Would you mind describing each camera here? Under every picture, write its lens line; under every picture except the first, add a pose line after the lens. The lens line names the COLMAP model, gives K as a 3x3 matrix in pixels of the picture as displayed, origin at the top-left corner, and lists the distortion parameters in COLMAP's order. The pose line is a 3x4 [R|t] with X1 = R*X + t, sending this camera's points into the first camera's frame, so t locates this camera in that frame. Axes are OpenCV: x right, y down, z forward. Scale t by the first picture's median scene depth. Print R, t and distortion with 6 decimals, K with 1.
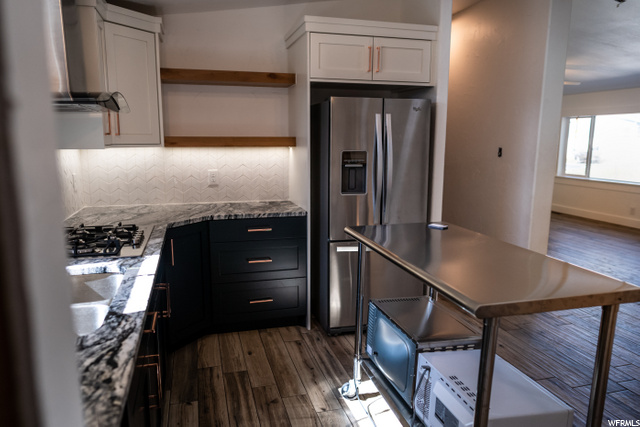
lens RADIAL K [[458.7, 0, 320.0], [0, 458.7, 215.9], [0, 0, 1]] dist [0.003463, 0.003779]
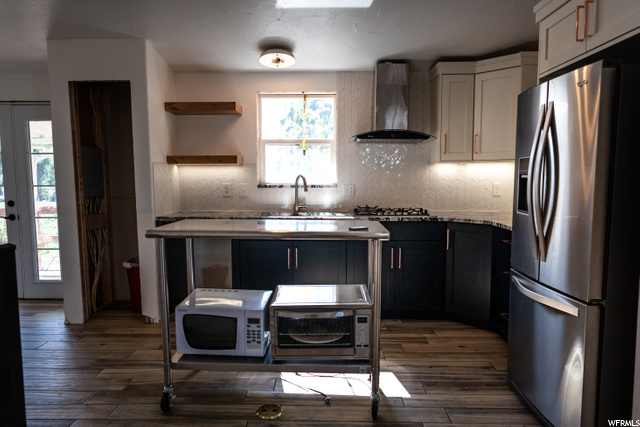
lens RADIAL K [[429.2, 0, 315.9], [0, 429.2, 214.6], [0, 0, 1]] dist [0.001690, 0.001998]
pose [[-0.295397, 0.087957, -0.951317, 0.949138], [-0.156941, 0.977758, 0.139134, -0.101141], [0.942396, 0.190400, -0.275023, 0.948455]]
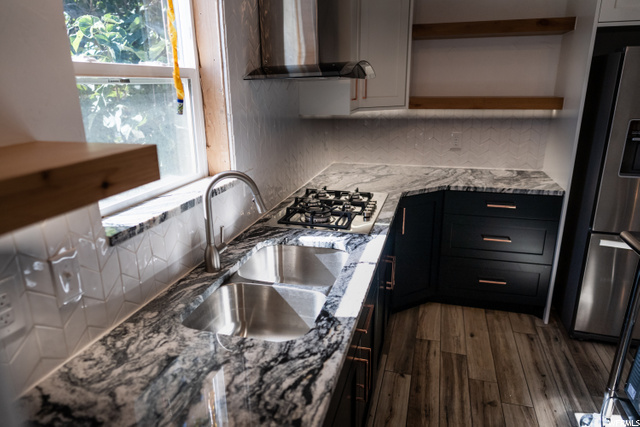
lens RADIAL K [[429.2, 0, 315.9], [0, 429.2, 214.6], [0, 0, 1]] dist [0.001690, 0.001998]
pose [[0.854134, 0.140021, -0.500849, -0.020796], [-0.072117, 0.985658, 0.152570, -0.060680], [0.515029, -0.094196, 0.851982, 0.111793]]
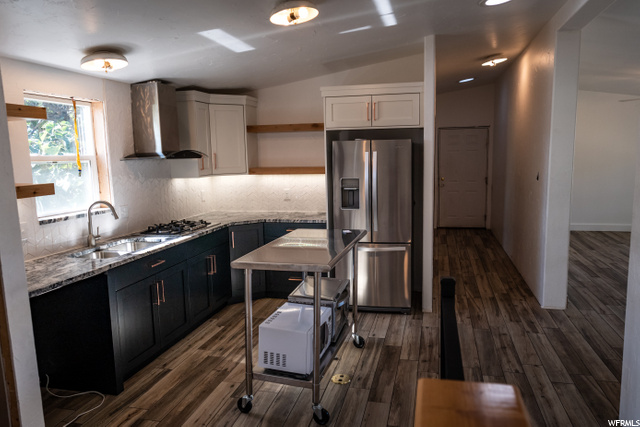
lens RADIAL K [[458.7, 0, 320.0], [0, 458.7, 215.9], [0, 0, 1]] dist [0.003463, 0.003779]
pose [[0.864873, 0.051494, -0.499343, 0.755311], [-0.062800, 0.998009, -0.005852, -0.015479], [0.498047, 0.036420, 0.866385, -0.272840]]
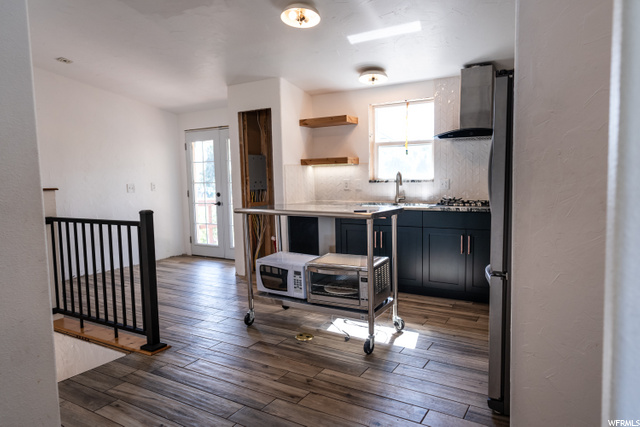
lens RADIAL K [[417.5, 0, 320.3], [0, 417.5, 215.0], [0, 0, 1]] dist [0.000469, 0.000773]
pose [[-0.727430, 0.079860, -0.681519, 0.951608], [-0.092741, 0.972649, 0.212964, -0.175624], [0.679886, 0.218121, -0.700127, 1.444654]]
